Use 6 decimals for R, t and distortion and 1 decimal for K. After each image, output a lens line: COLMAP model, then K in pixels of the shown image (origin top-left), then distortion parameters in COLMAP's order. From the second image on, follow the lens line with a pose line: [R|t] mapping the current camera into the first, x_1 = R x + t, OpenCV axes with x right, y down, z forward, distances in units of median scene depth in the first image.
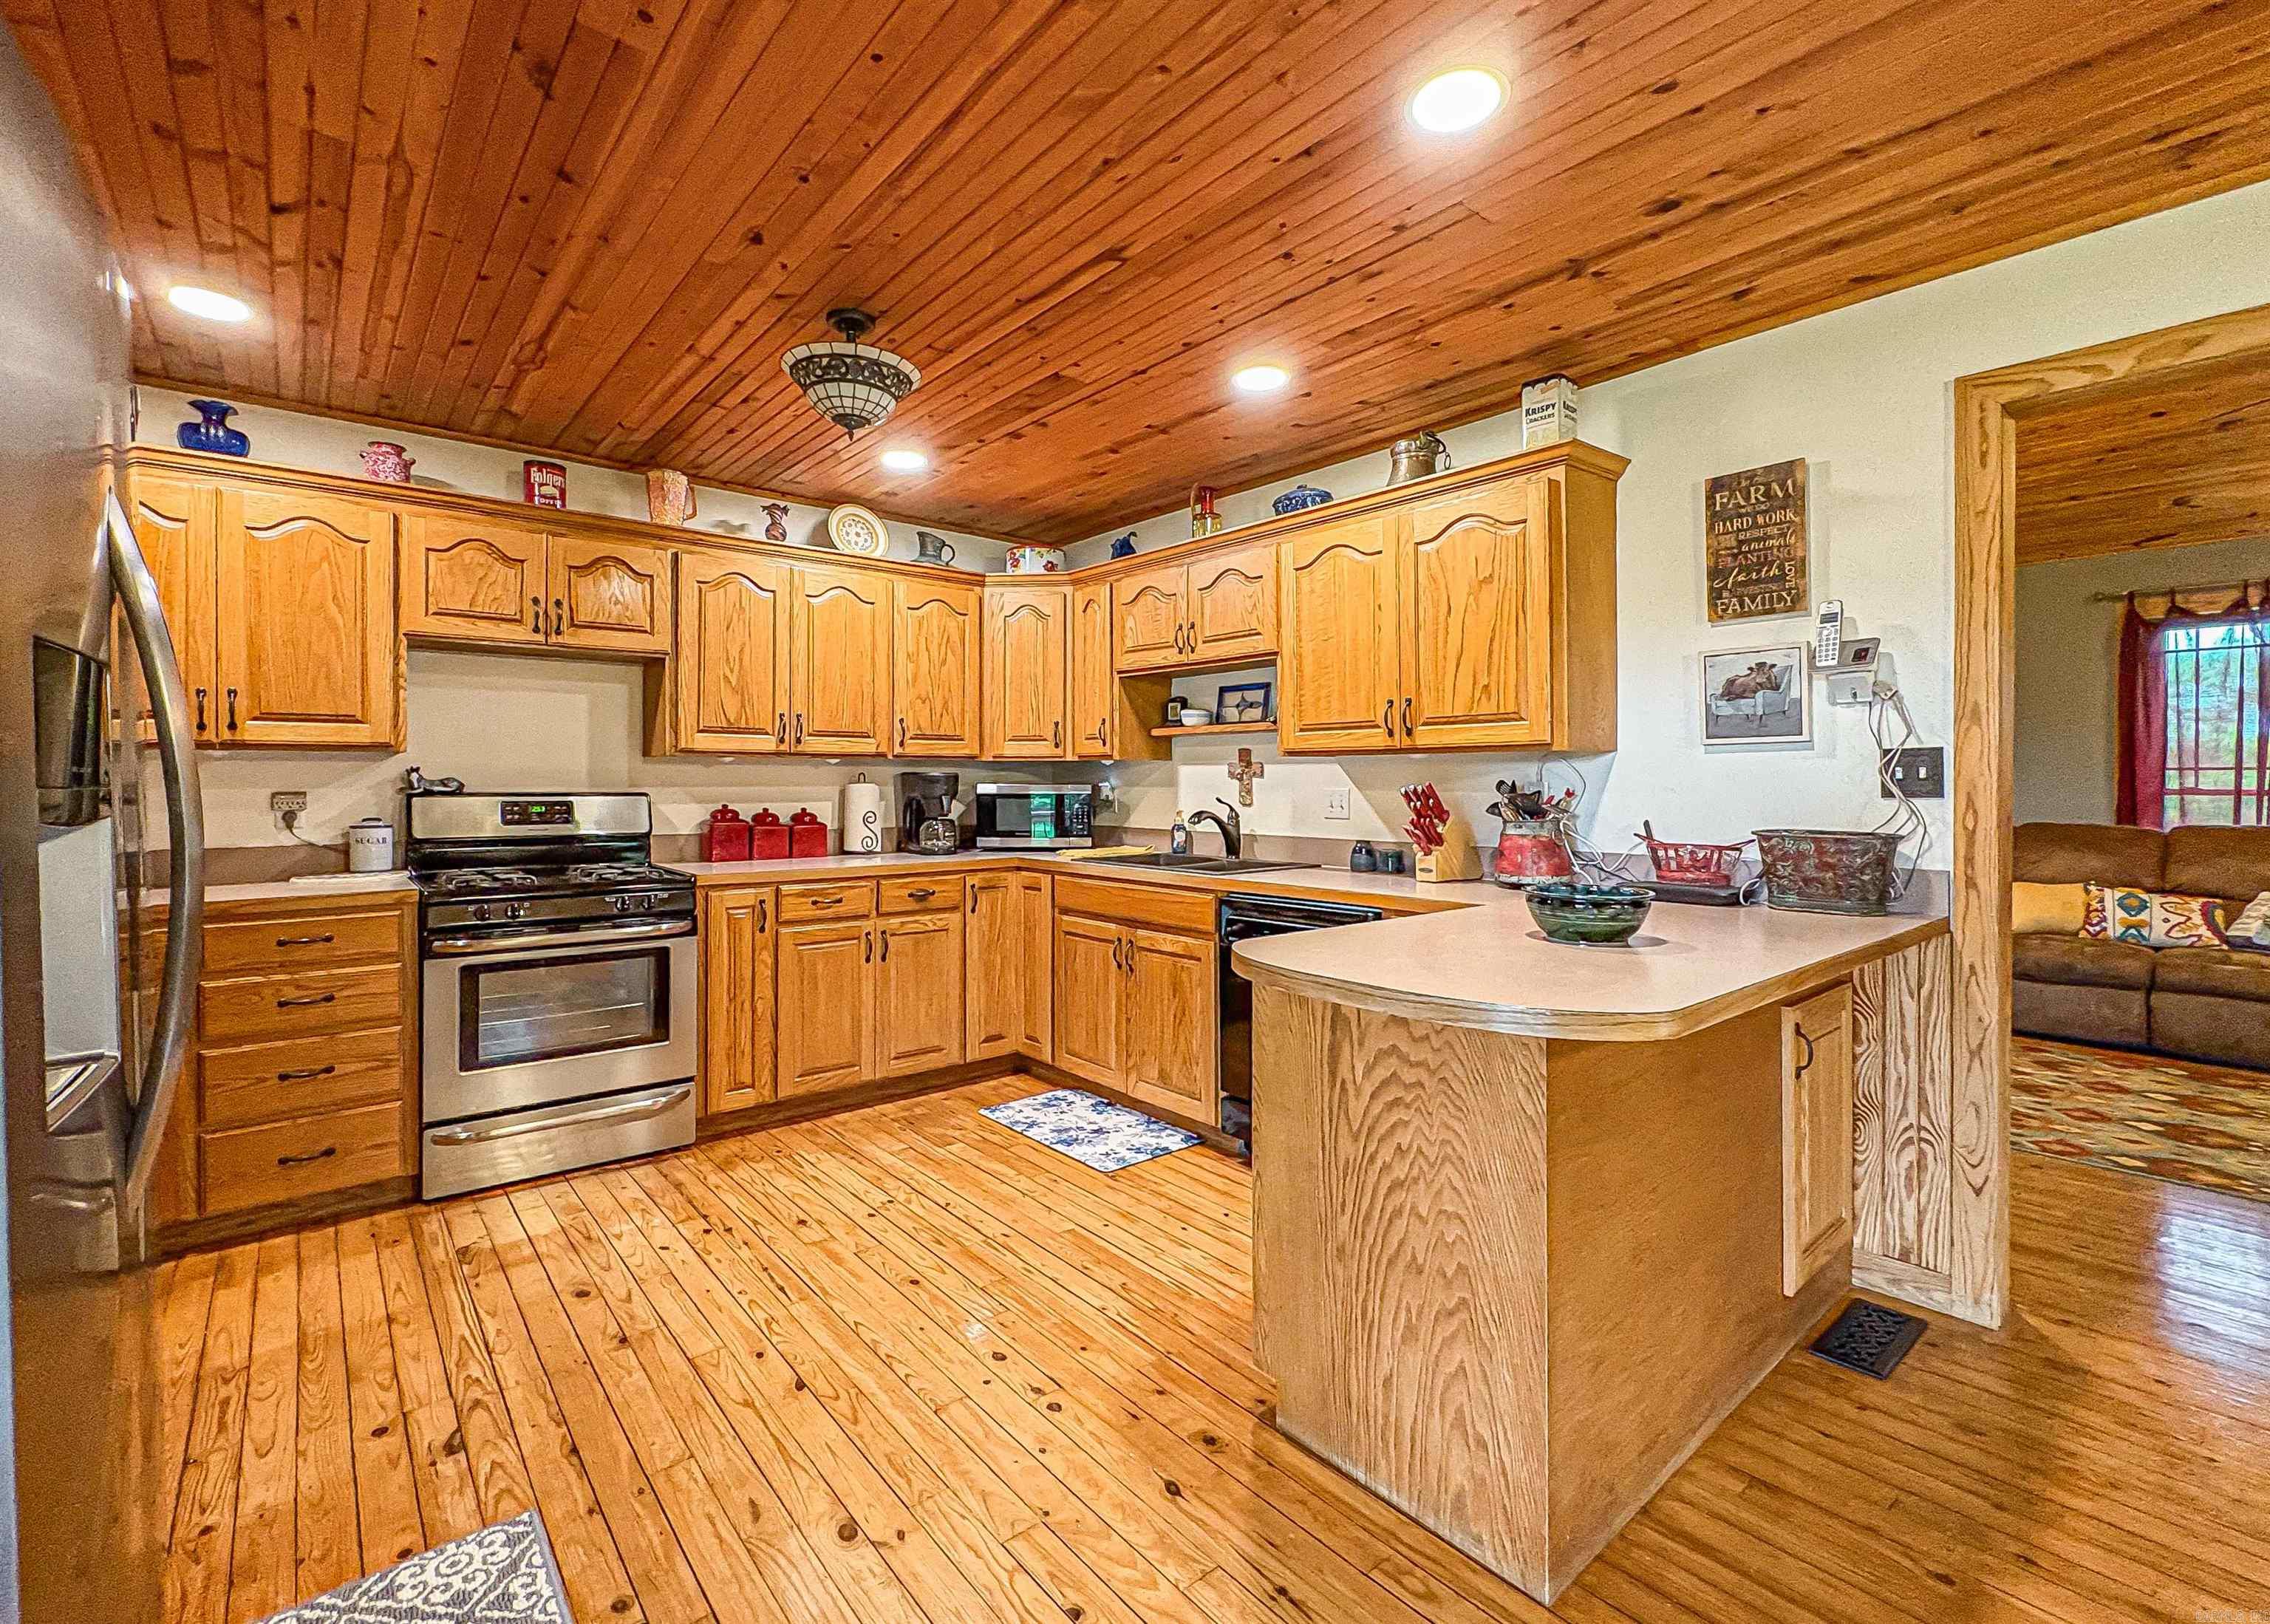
lens RADIAL K [[1000.5, 0, 1136.6], [0, 1000.5, 773.6], [0, 0, 1]] dist [0.000636, -0.000057]
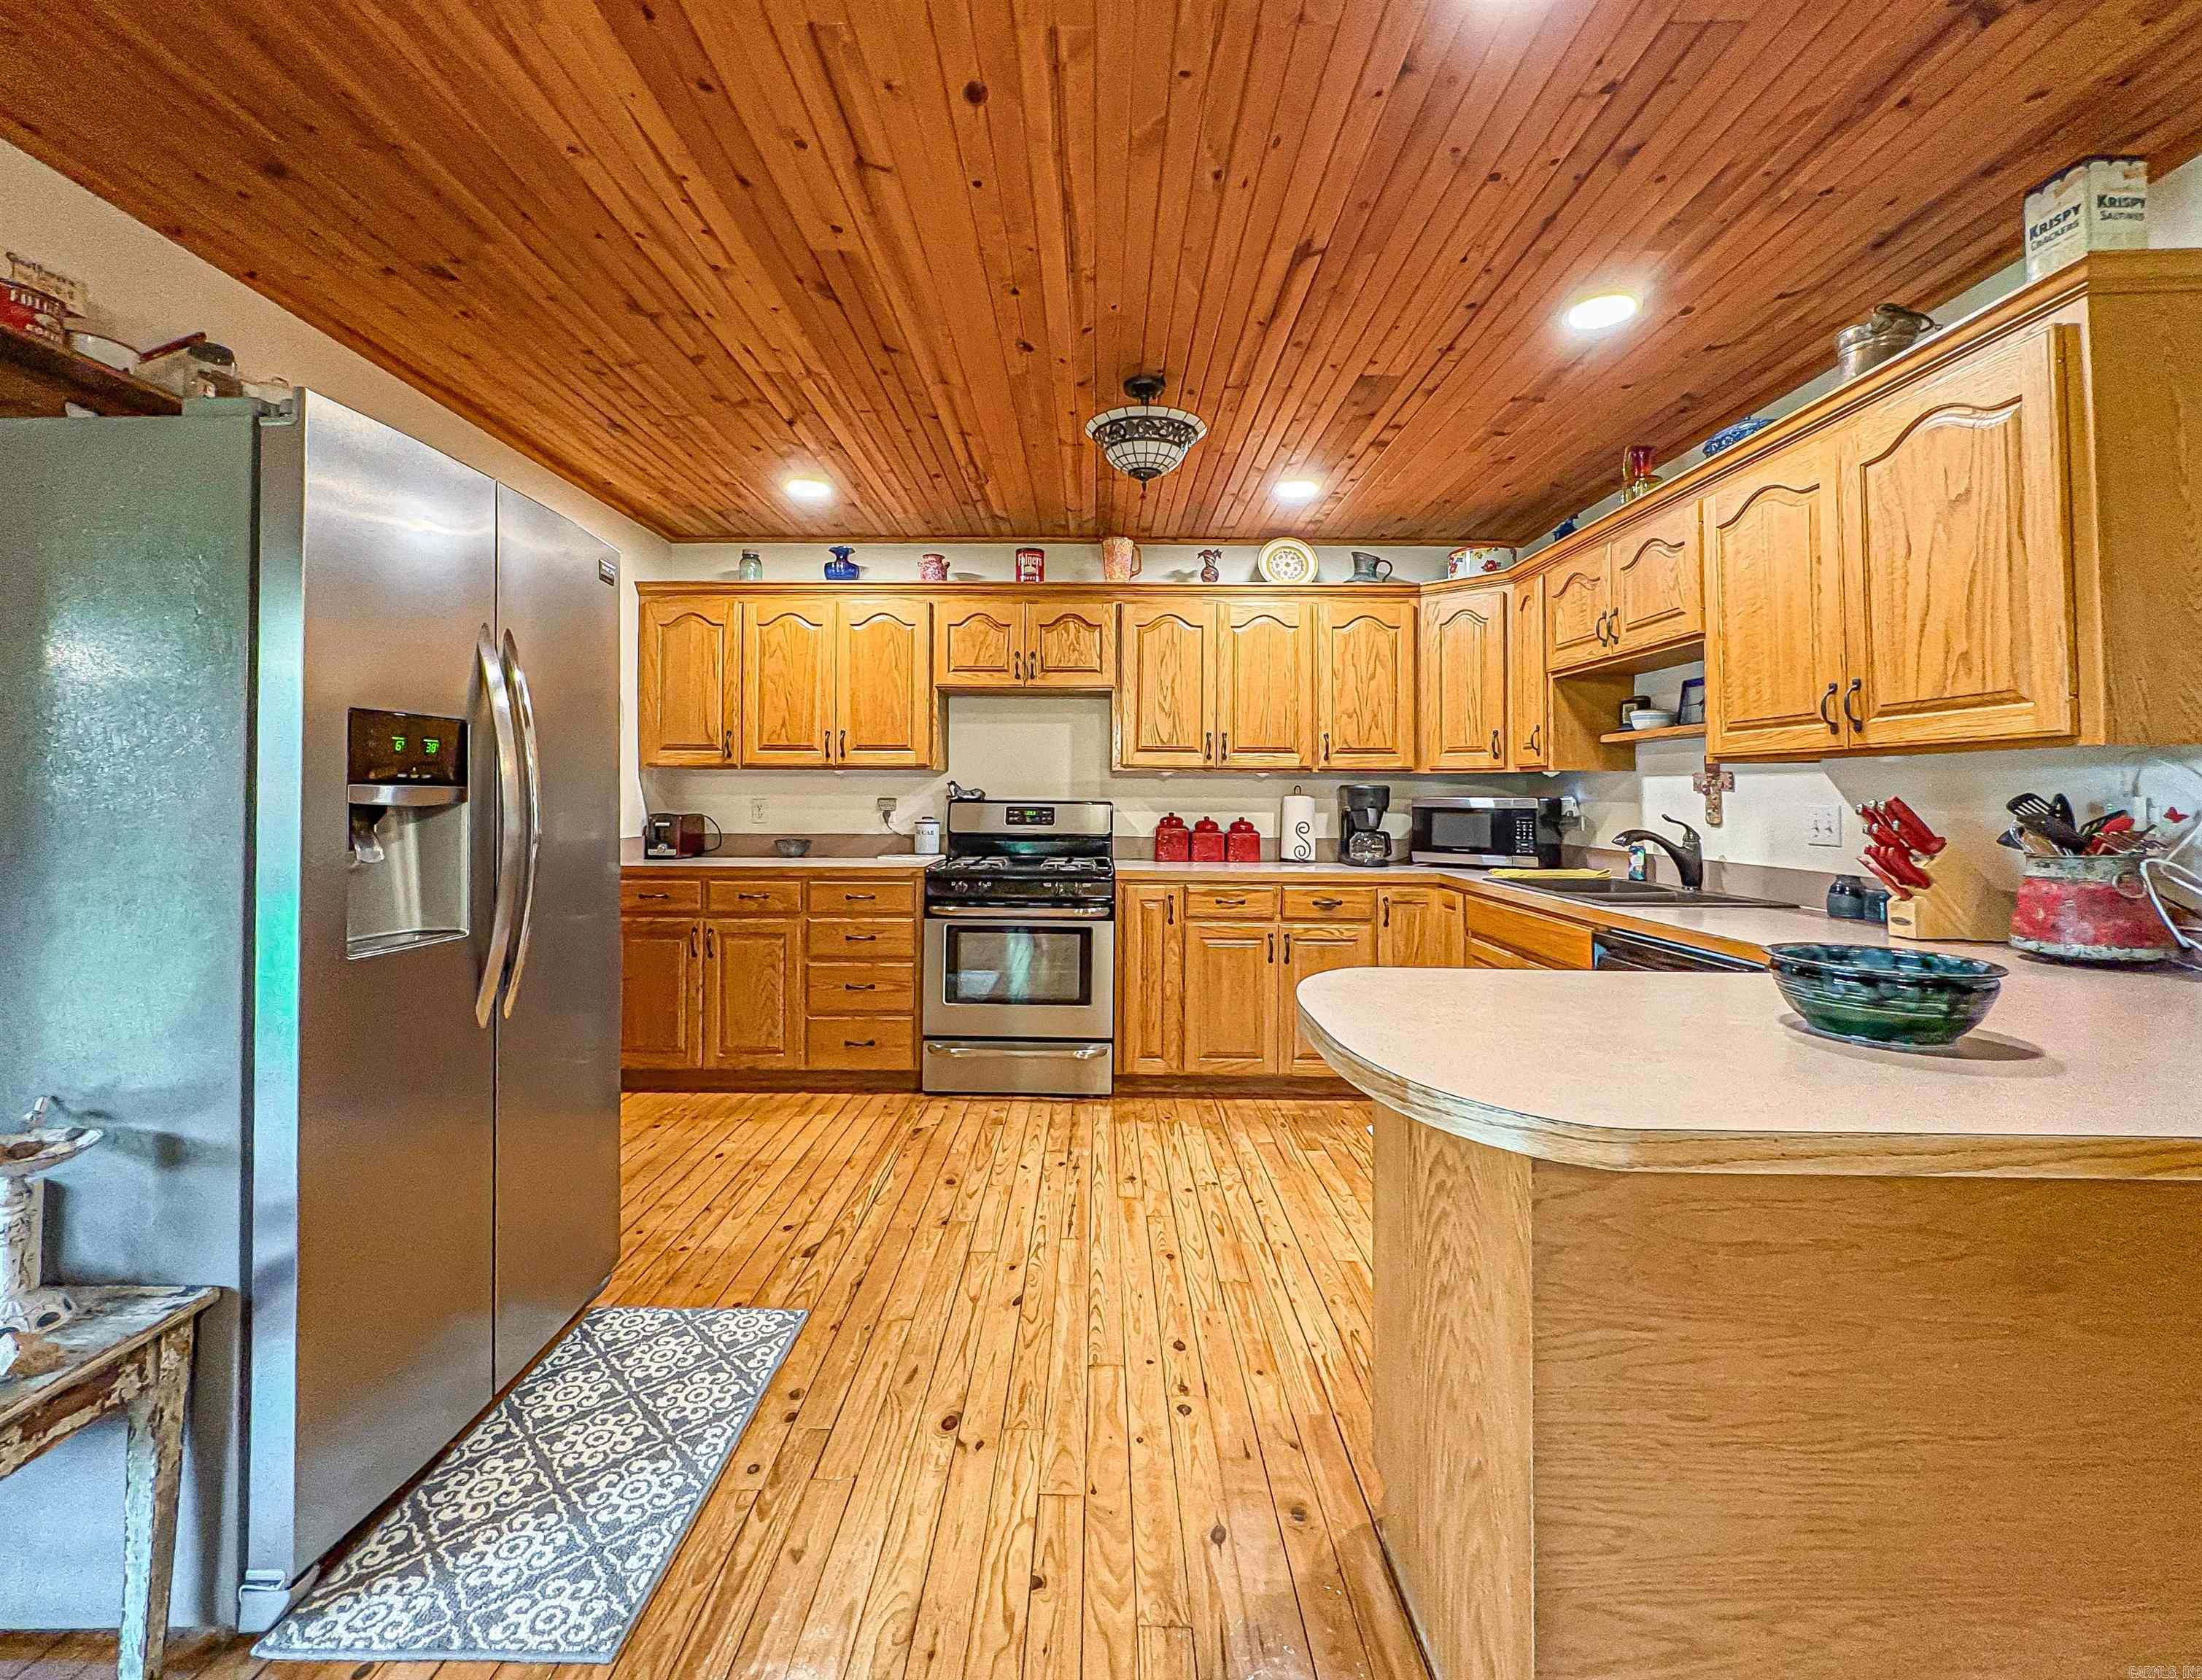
lens RADIAL K [[946.0, 0, 1093.5], [0, 946.0, 766.6], [0, 0, 1]] dist [0.001484, 0.000298]
pose [[0.763017, -0.014273, -0.646221, 0.262725], [-0.001578, 0.999712, -0.023944, 0.004177], [0.646377, 0.019289, 0.762774, 0.110492]]
